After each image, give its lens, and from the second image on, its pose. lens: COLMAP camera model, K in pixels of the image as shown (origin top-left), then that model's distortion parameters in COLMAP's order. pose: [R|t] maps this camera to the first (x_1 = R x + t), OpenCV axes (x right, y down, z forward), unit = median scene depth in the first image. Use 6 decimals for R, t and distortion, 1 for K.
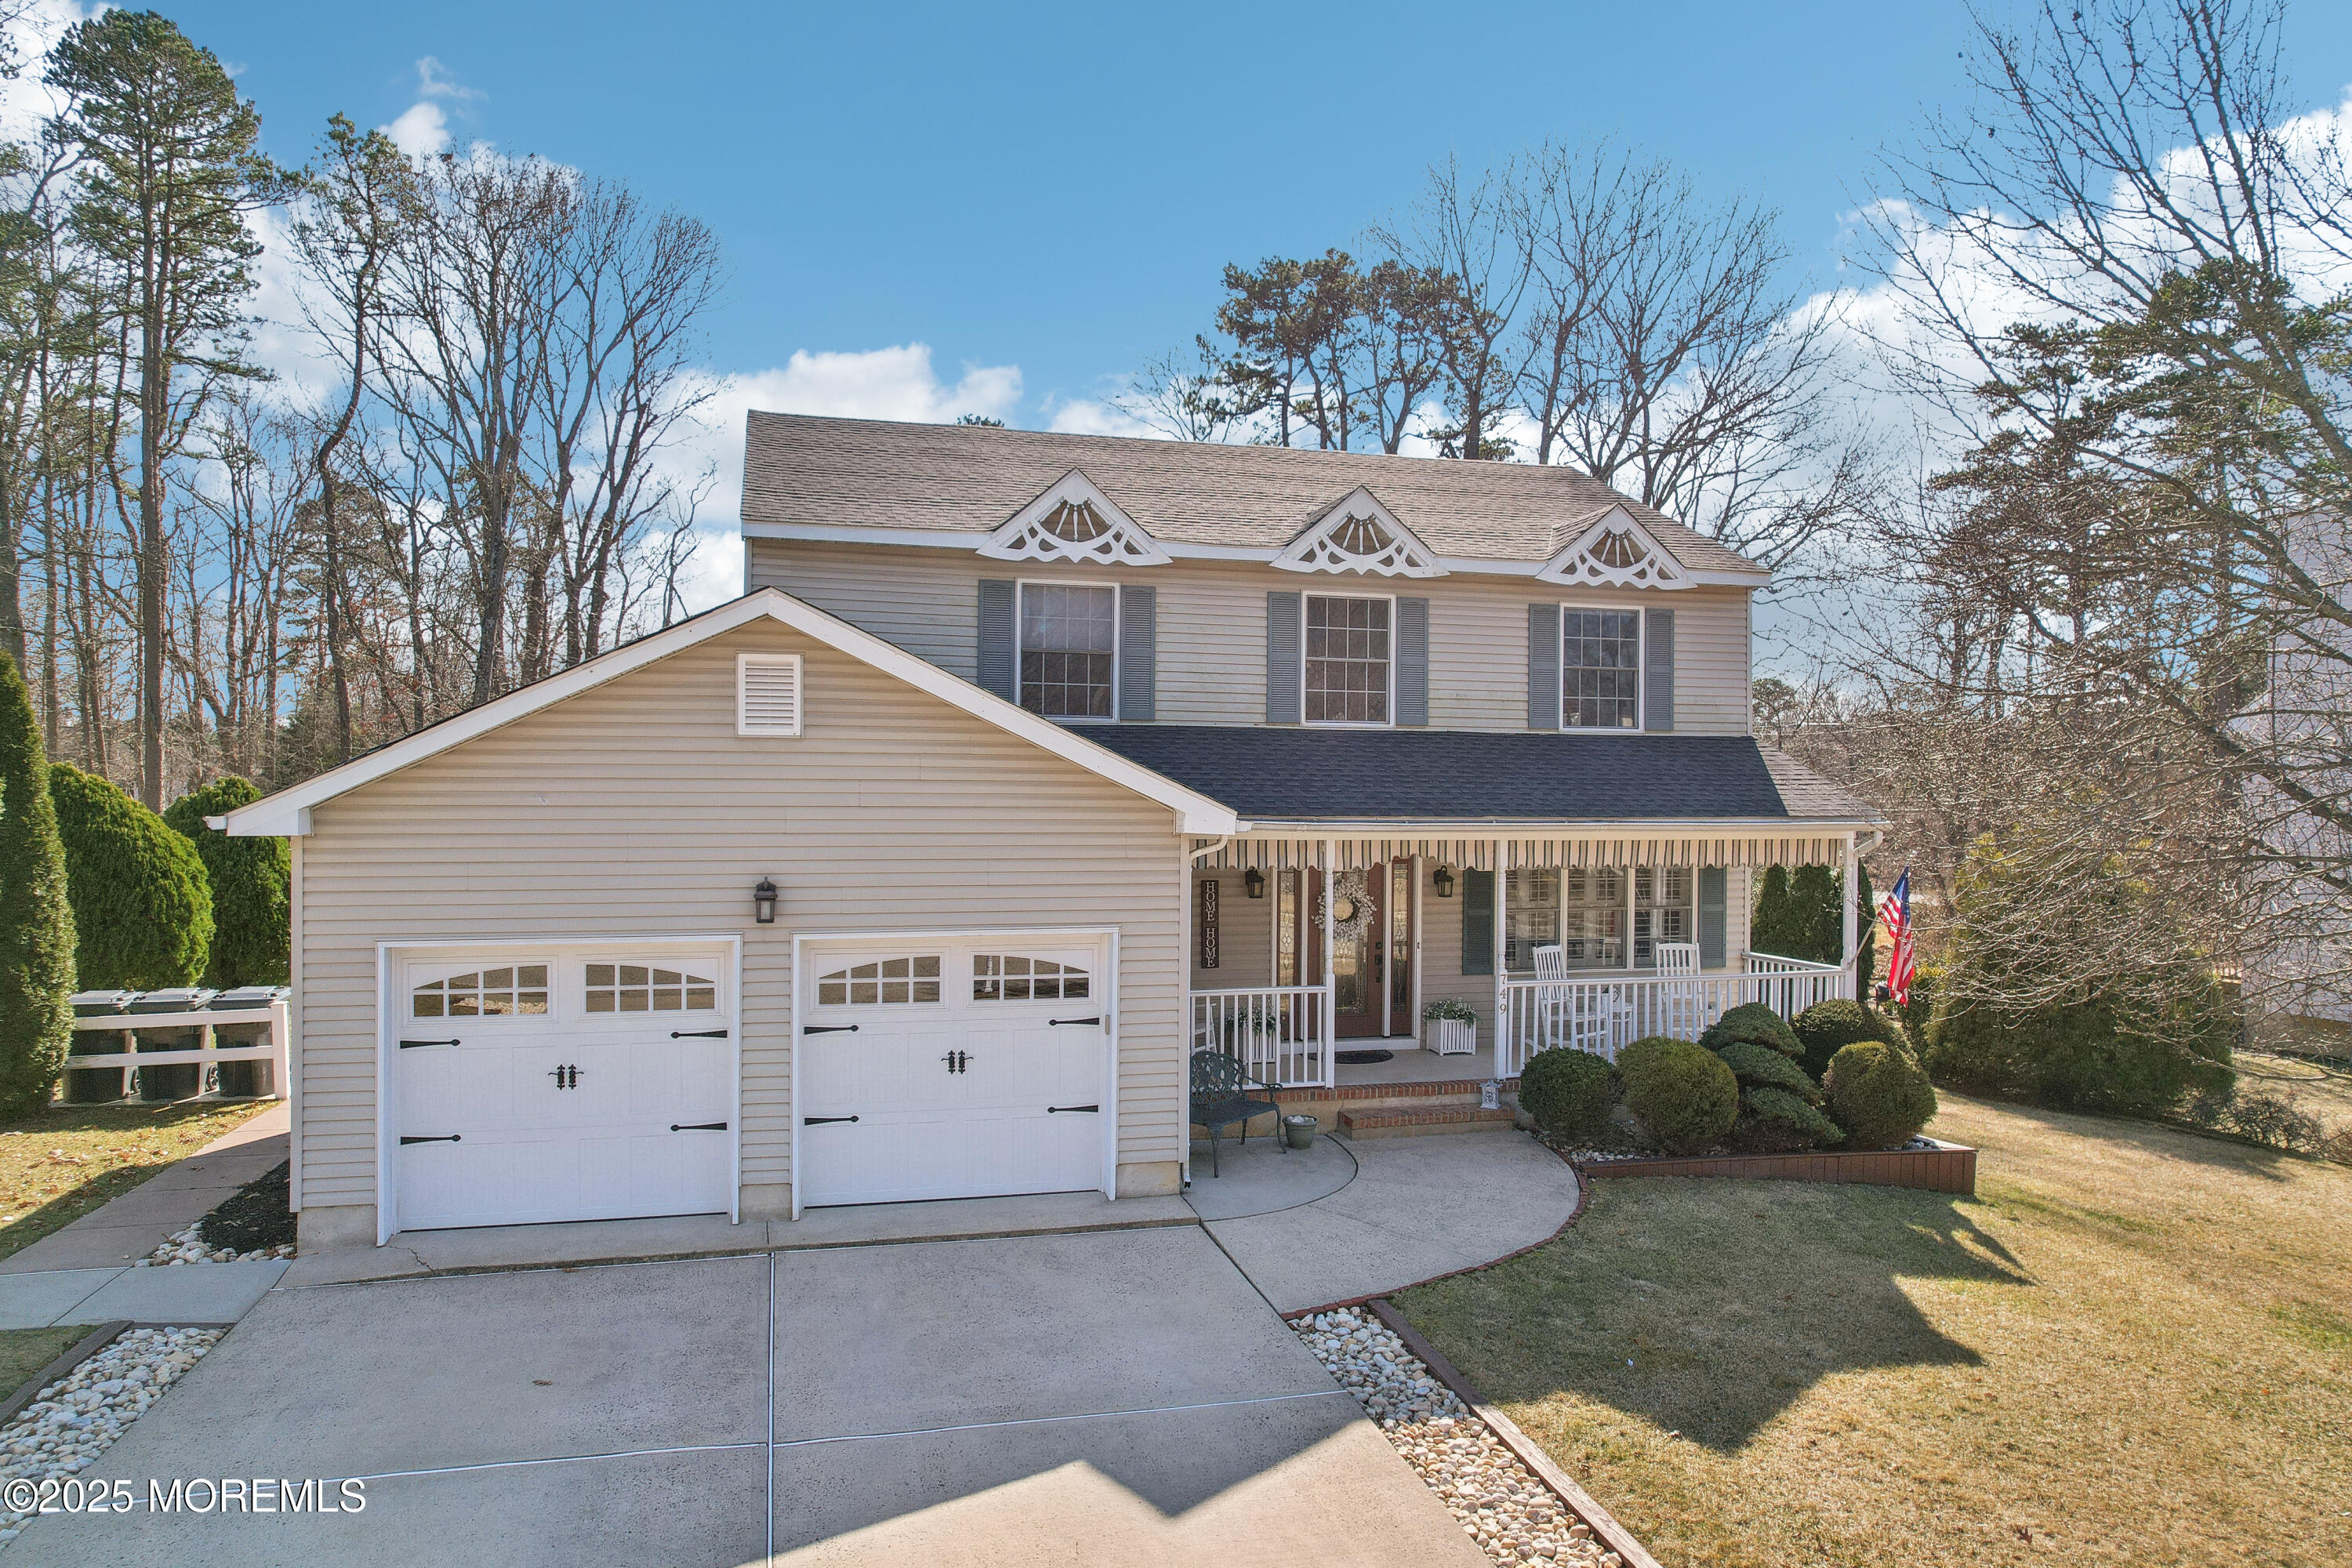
lens RADIAL K [[1529.8, 0, 1179.2], [0, 1529.8, 785.4], [0, 0, 1]] dist [-0.026865, 0.002615]
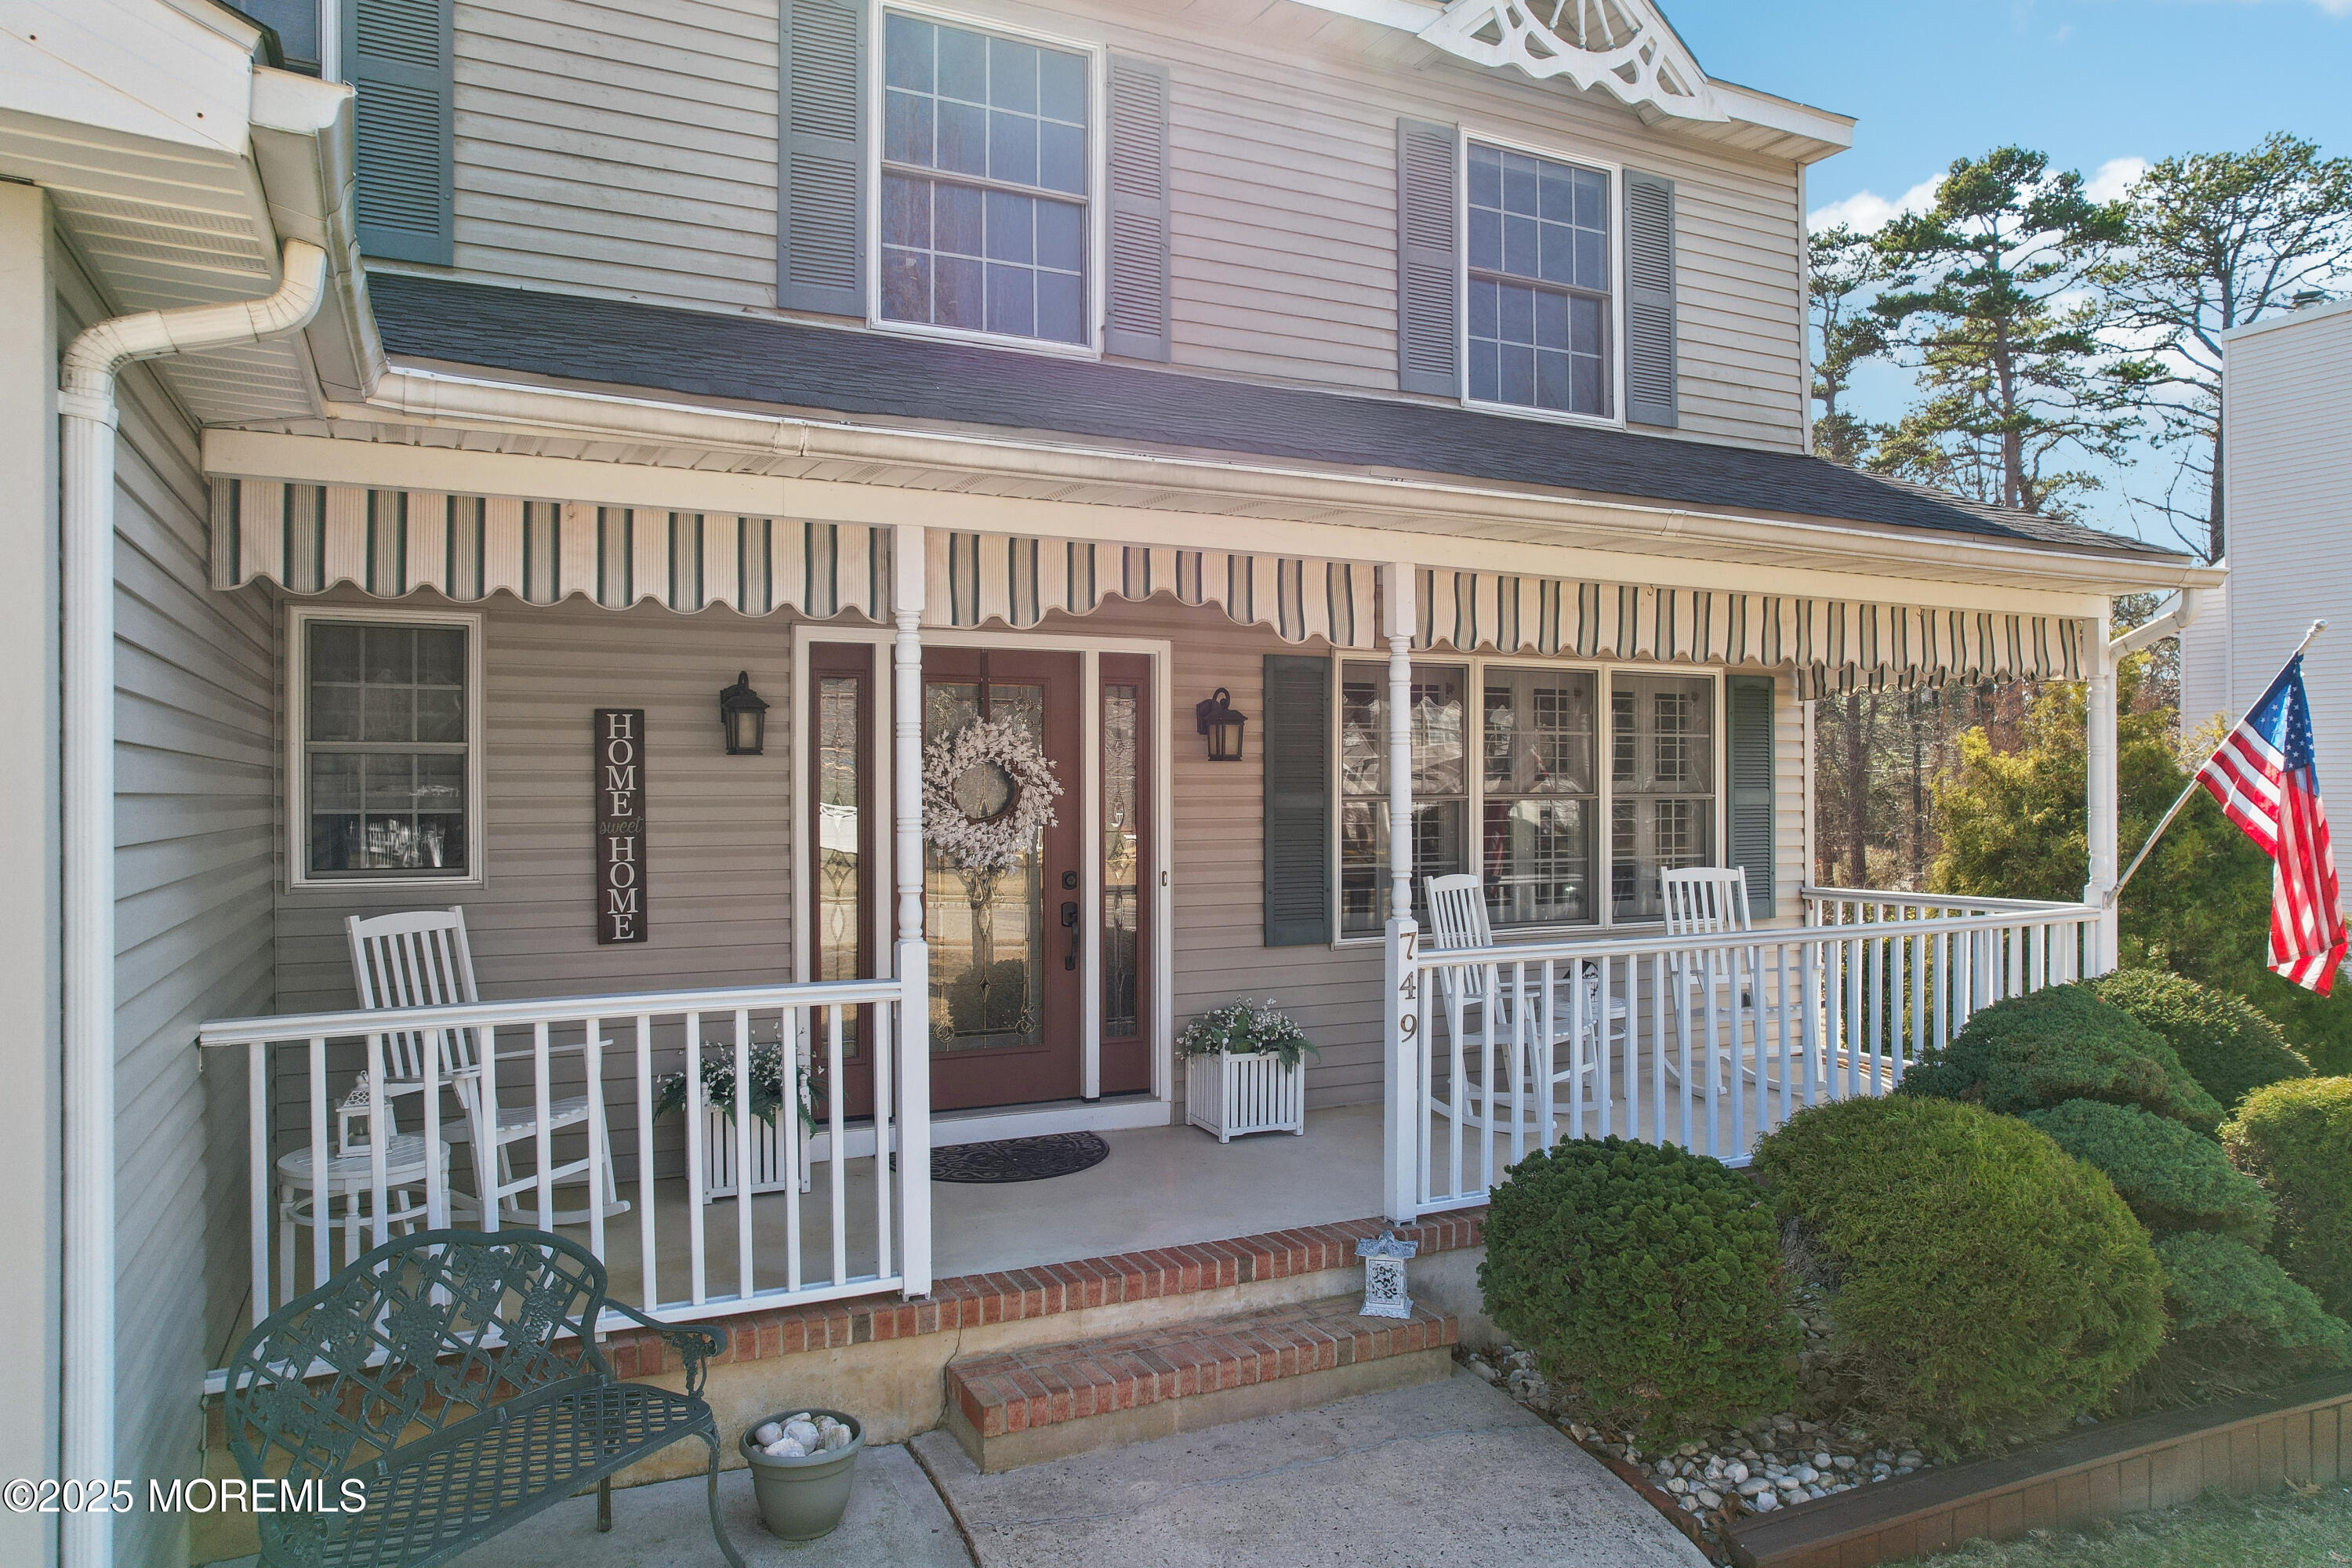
lens RADIAL K [[1529.8, 0, 1176.7], [0, 1529.8, 789.2], [0, 0, 1]] dist [-0.026865, 0.002615]
pose [[0.982053, -0.010060, 0.188338, 0.081254], [0.009902, 0.999949, 0.001783, 0.079949], [-0.188347, 0.000114, 0.982103, 0.589068]]
